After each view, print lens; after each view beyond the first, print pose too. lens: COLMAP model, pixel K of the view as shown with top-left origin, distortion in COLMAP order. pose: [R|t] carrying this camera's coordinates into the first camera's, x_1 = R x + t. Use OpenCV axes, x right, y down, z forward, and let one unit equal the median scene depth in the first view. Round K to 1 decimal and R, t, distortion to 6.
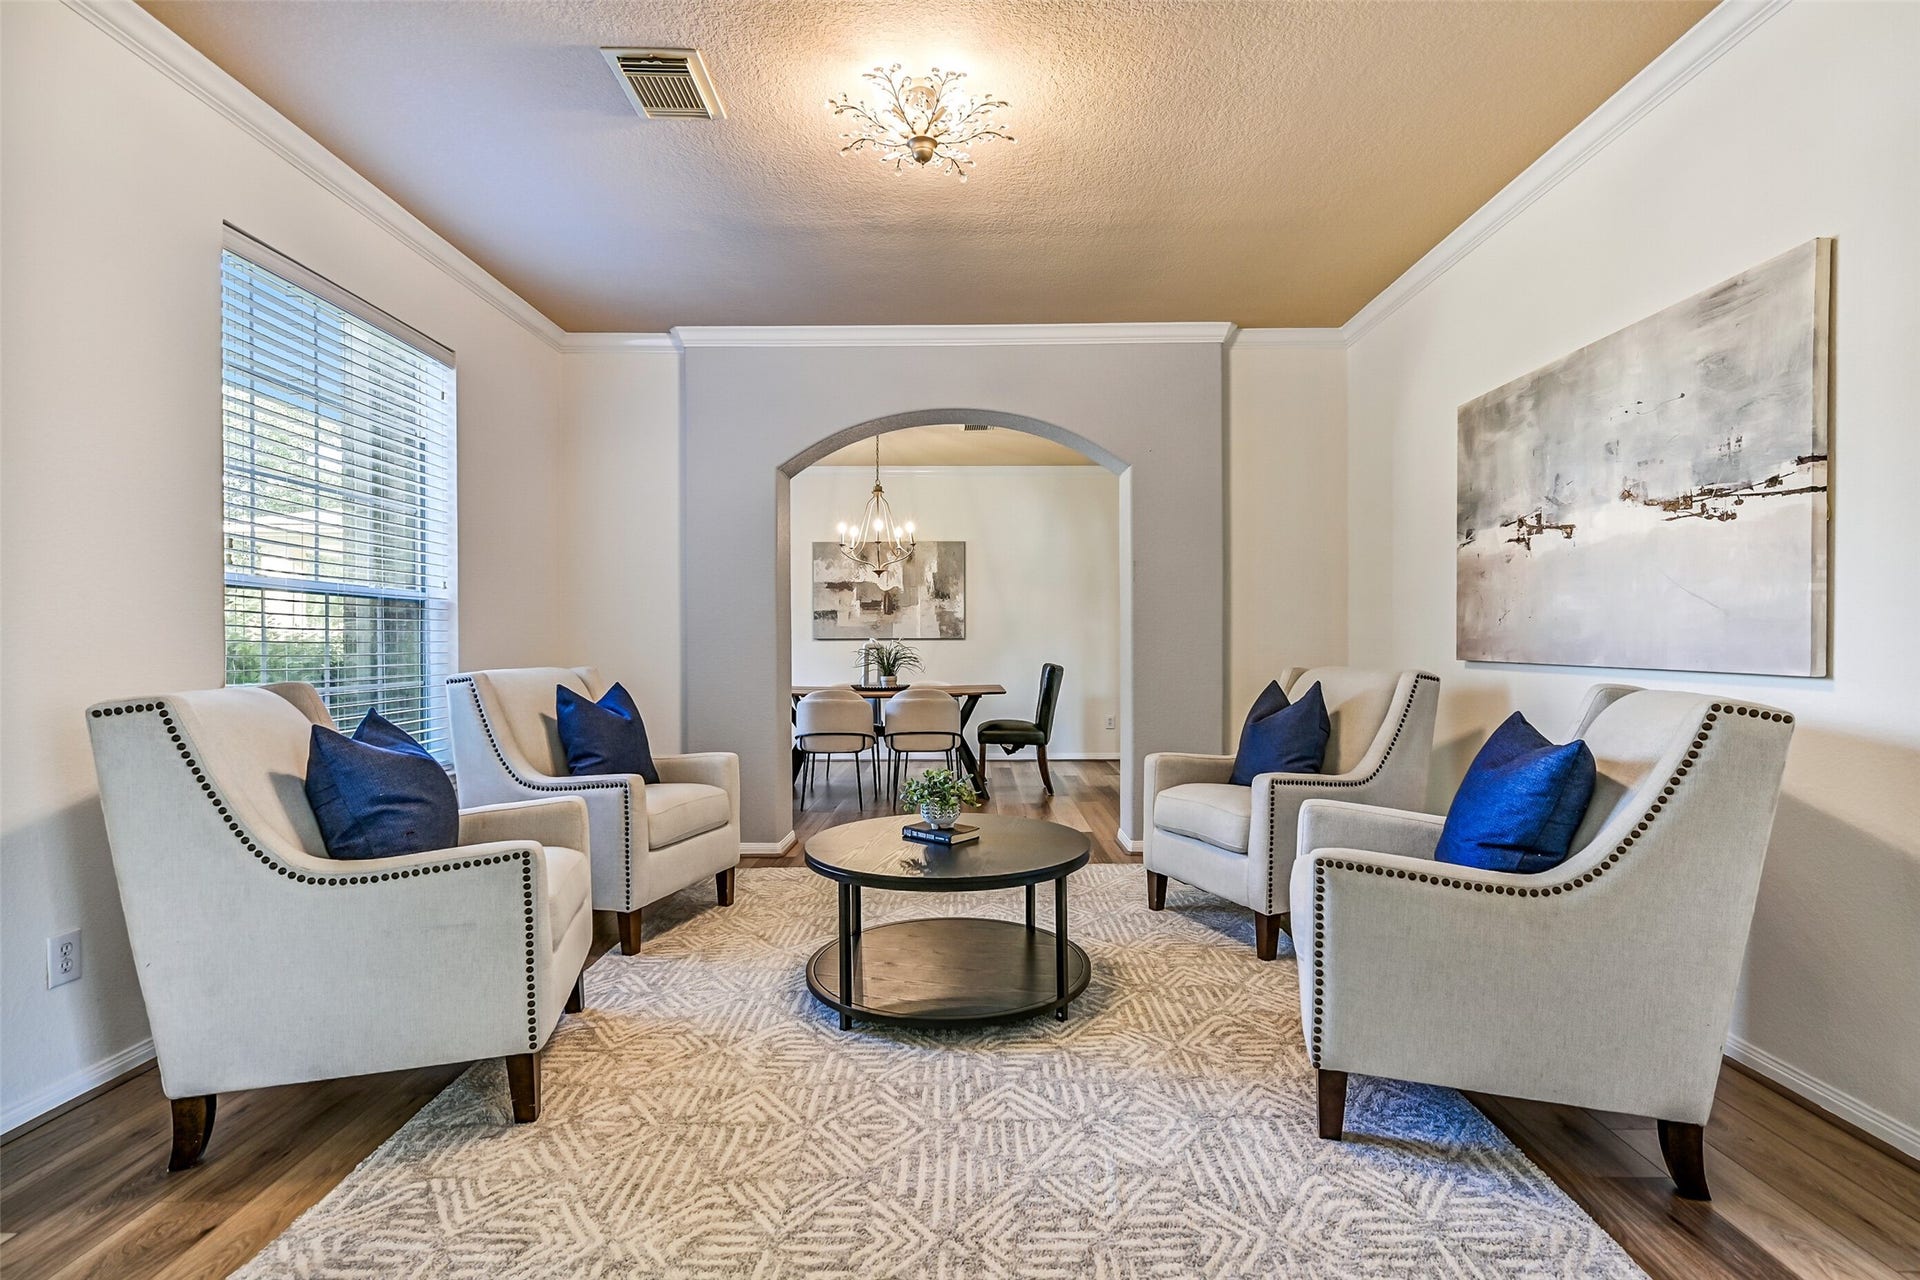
lens RADIAL K [[903.1, 0, 969.3], [0, 903.1, 635.4], [0, 0, 1]] dist [-0.001784, -0.000002]
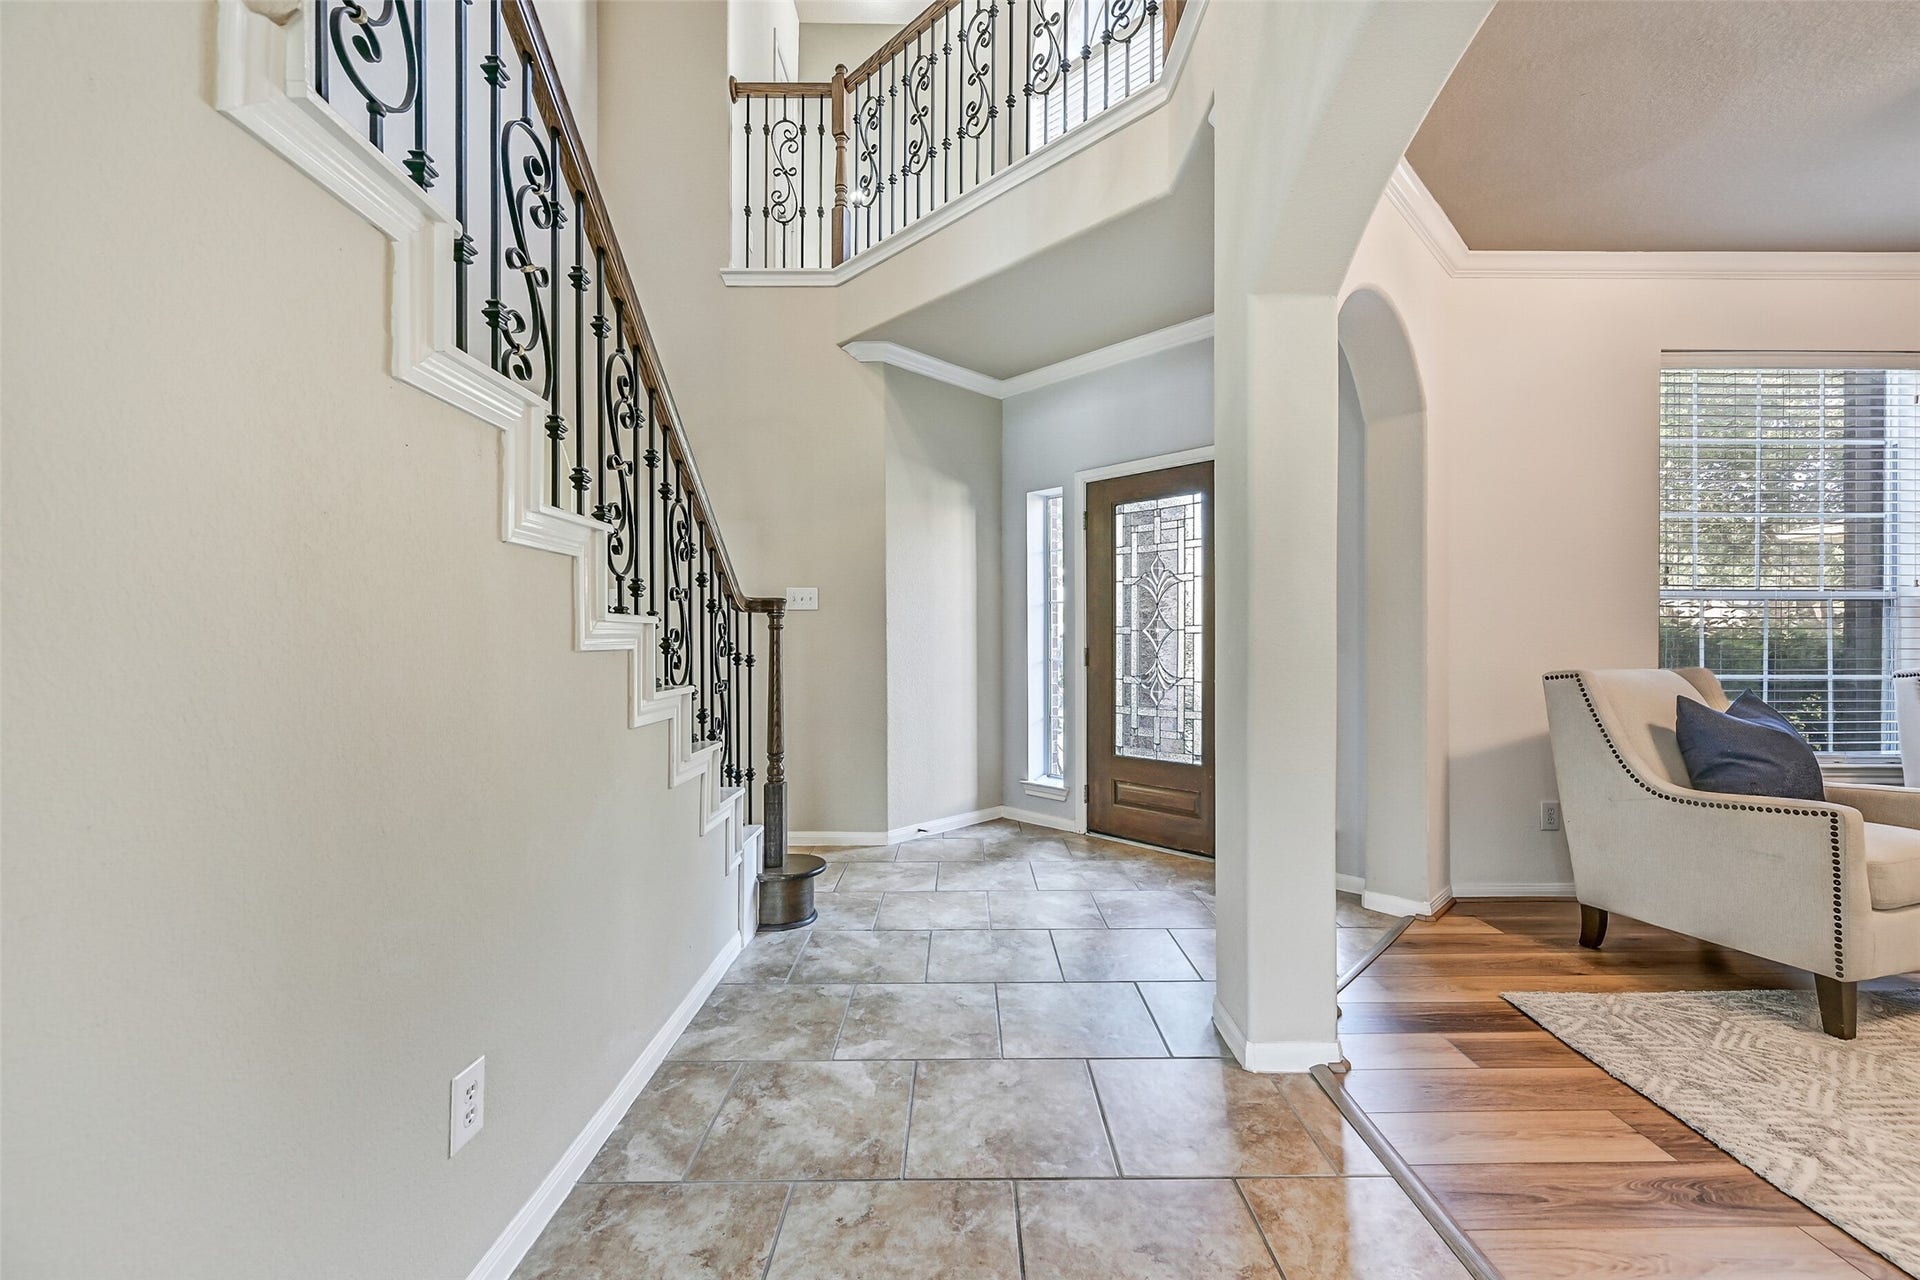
lens RADIAL K [[813.1, 0, 966.3], [0, 813.1, 646.0], [0, 0, 1]] dist [-0.001698, 0.000284]
pose [[0.024115, 0.010700, -0.999652, 0.589887], [0.005613, 0.999926, 0.010838, -0.001445], [0.999693, -0.005873, 0.024053, -0.195018]]
